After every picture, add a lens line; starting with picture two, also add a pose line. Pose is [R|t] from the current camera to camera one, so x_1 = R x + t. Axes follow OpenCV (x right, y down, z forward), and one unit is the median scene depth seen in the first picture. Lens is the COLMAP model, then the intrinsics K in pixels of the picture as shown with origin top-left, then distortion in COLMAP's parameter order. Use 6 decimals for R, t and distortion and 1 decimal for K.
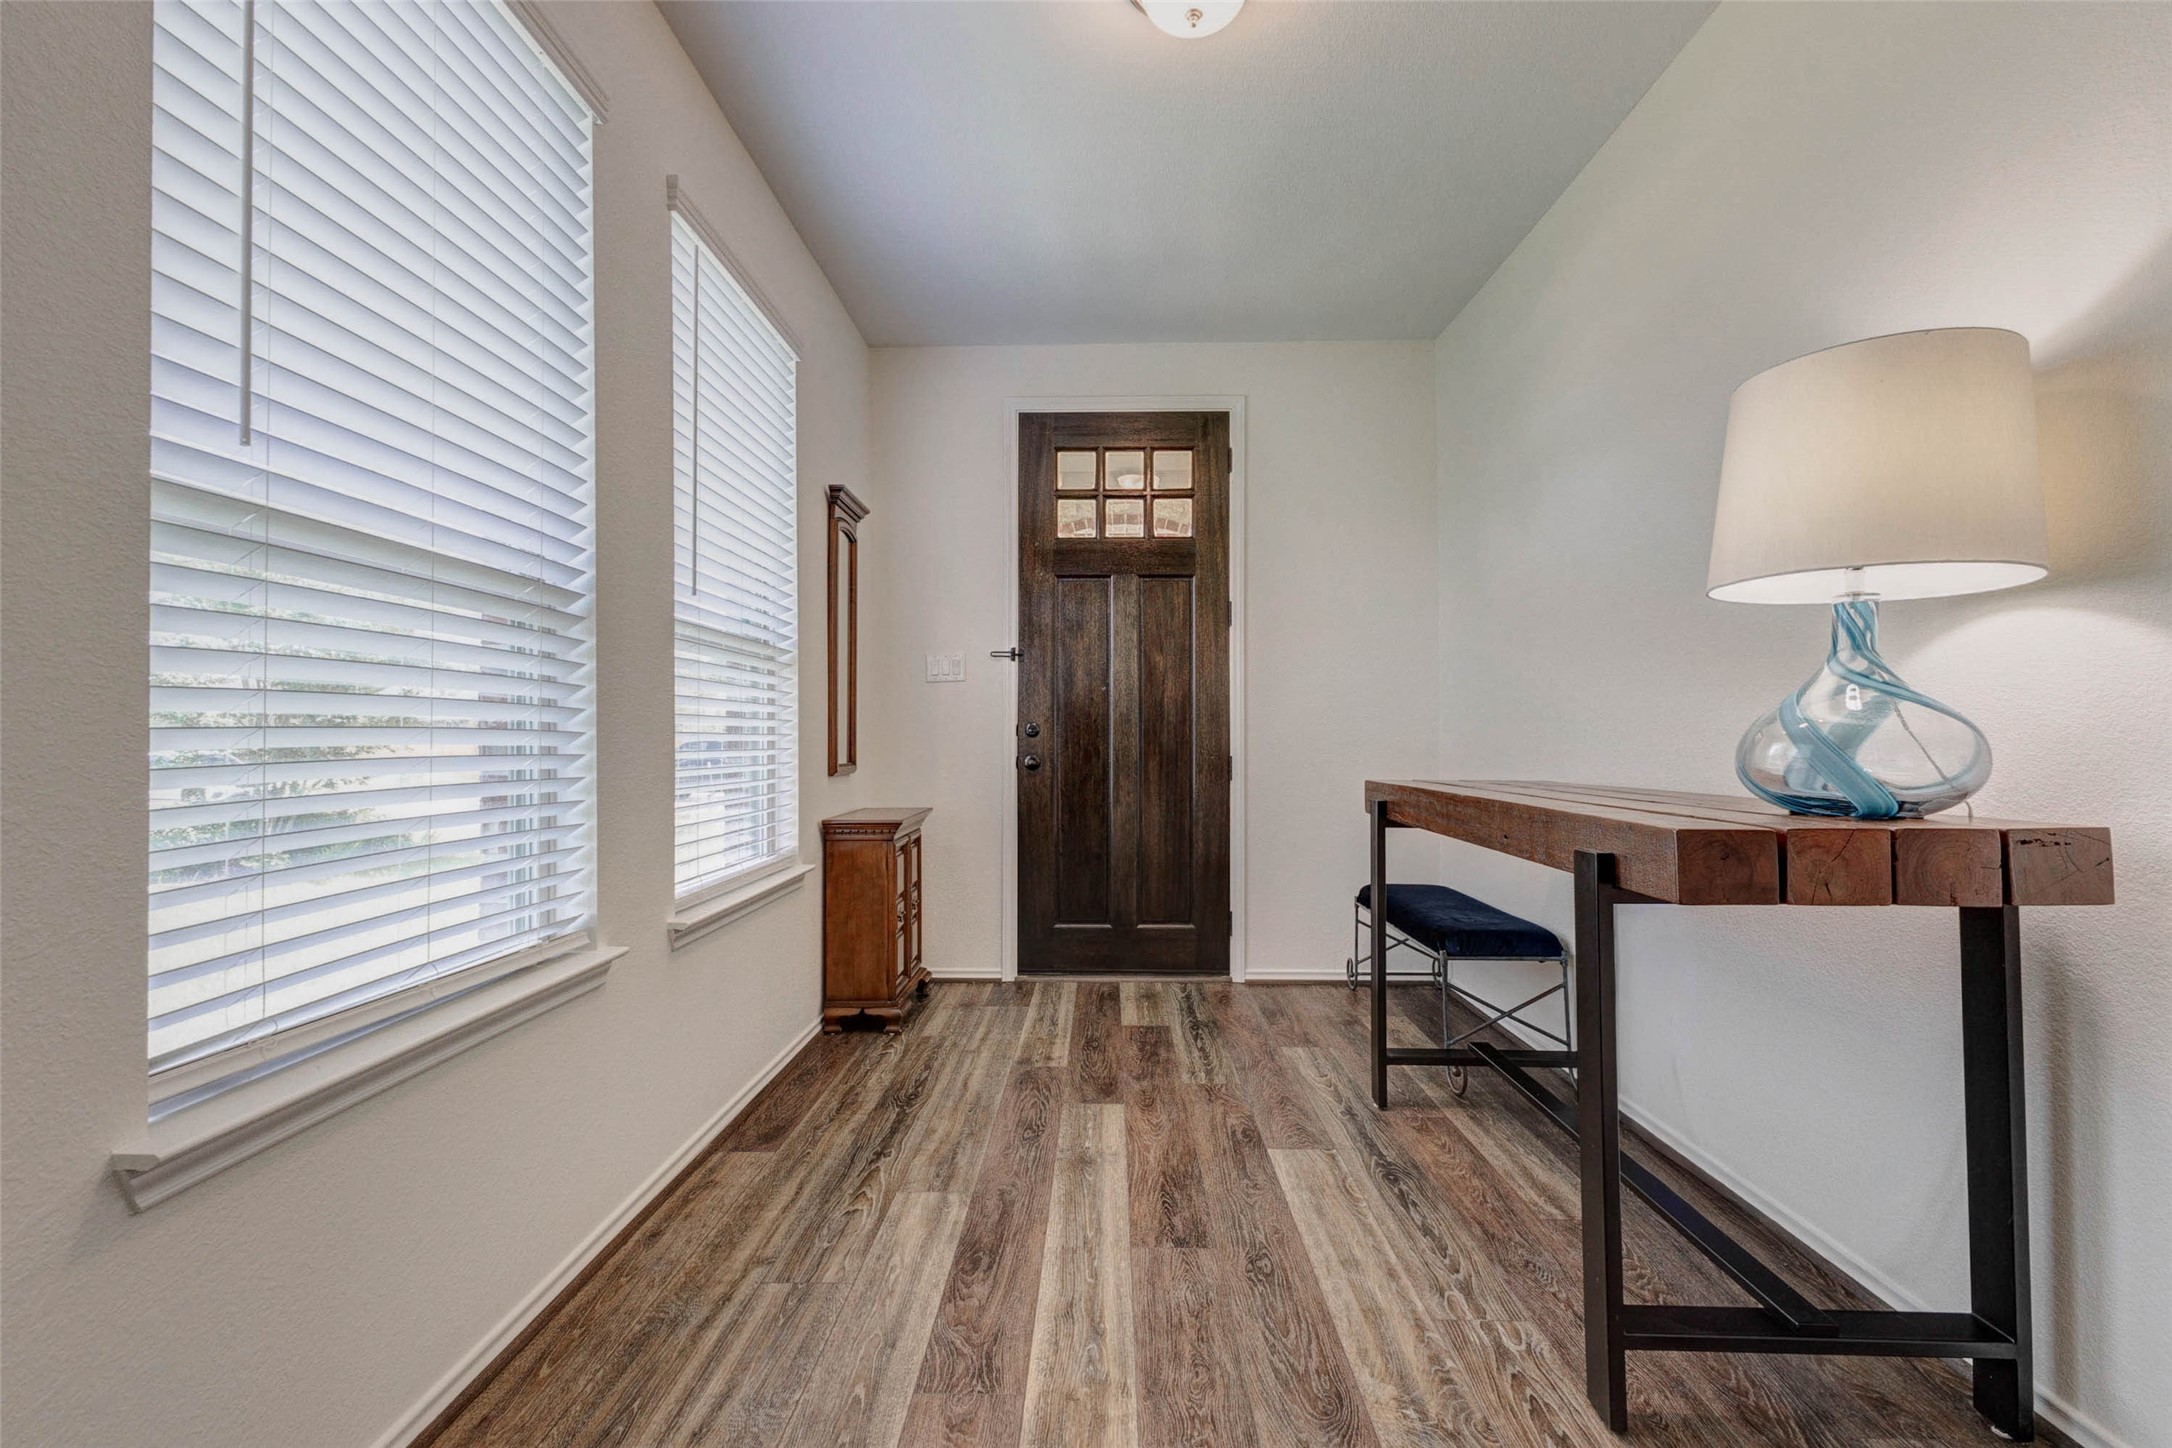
lens RADIAL K [[961.5, 0, 1102.0], [0, 961.5, 728.5], [0, 0, 1]] dist [0.003636, 0.000472]
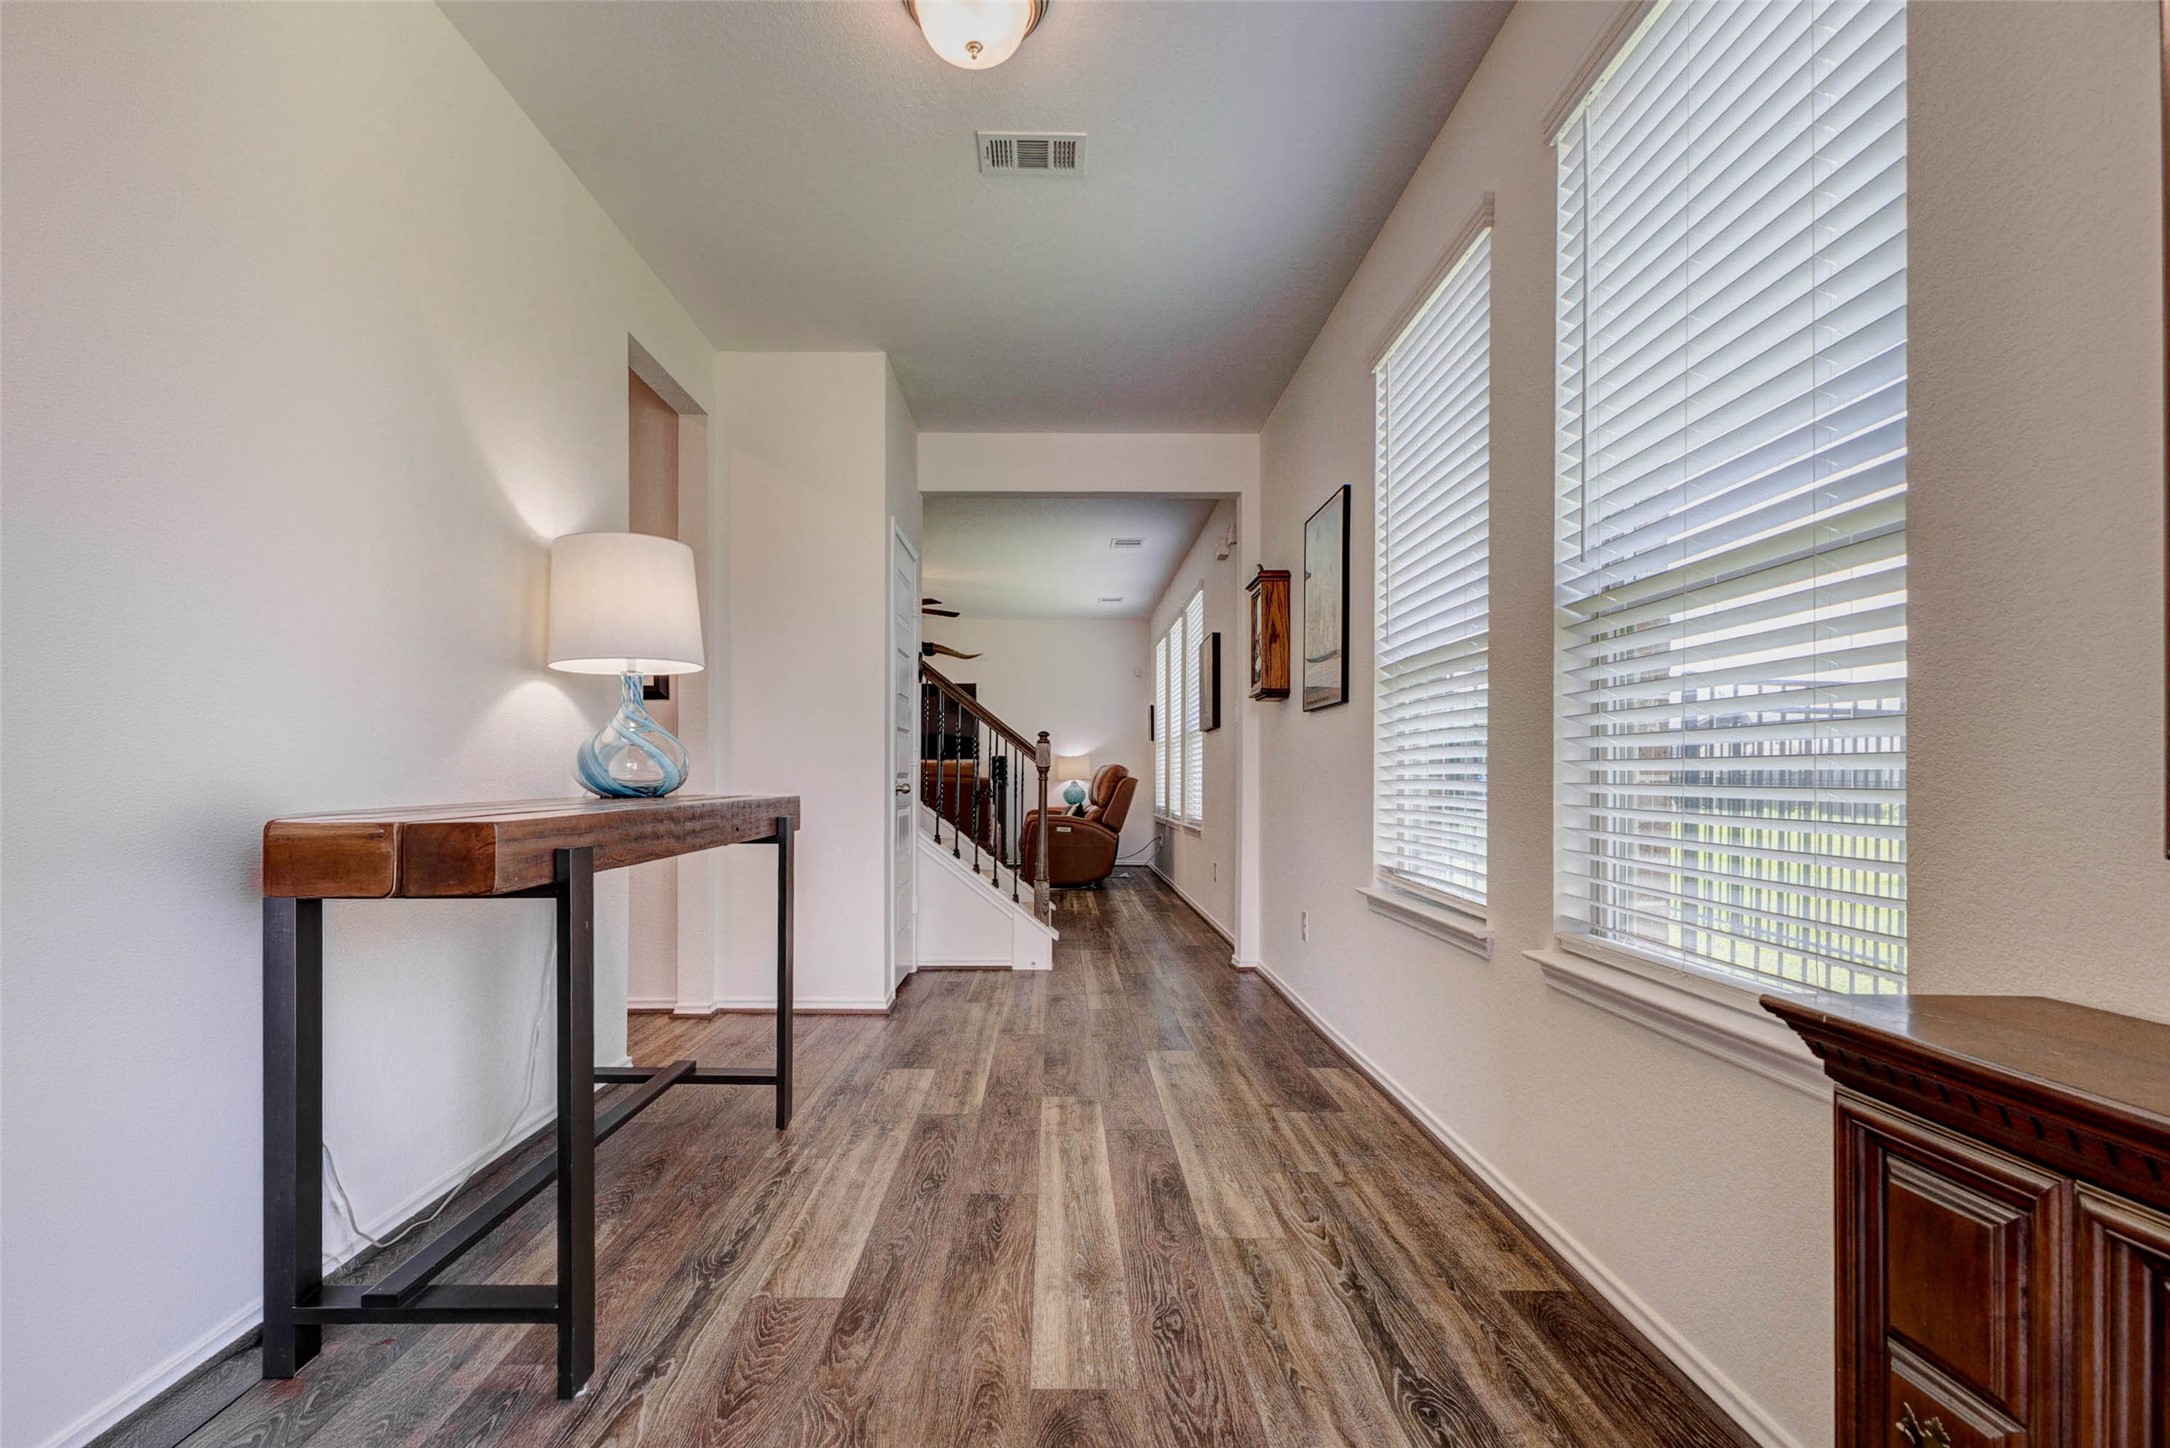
lens RADIAL K [[1054.3, 0, 1085.0], [0, 1054.3, 724.0], [0, 0, 1]] dist [-0.004223, 0.000041]
pose [[-0.999400, -0.001098, -0.034618, 0.015750], [0.000908, 0.998323, -0.057876, 0.047352], [0.034623, -0.057872, -0.997723, 2.036724]]
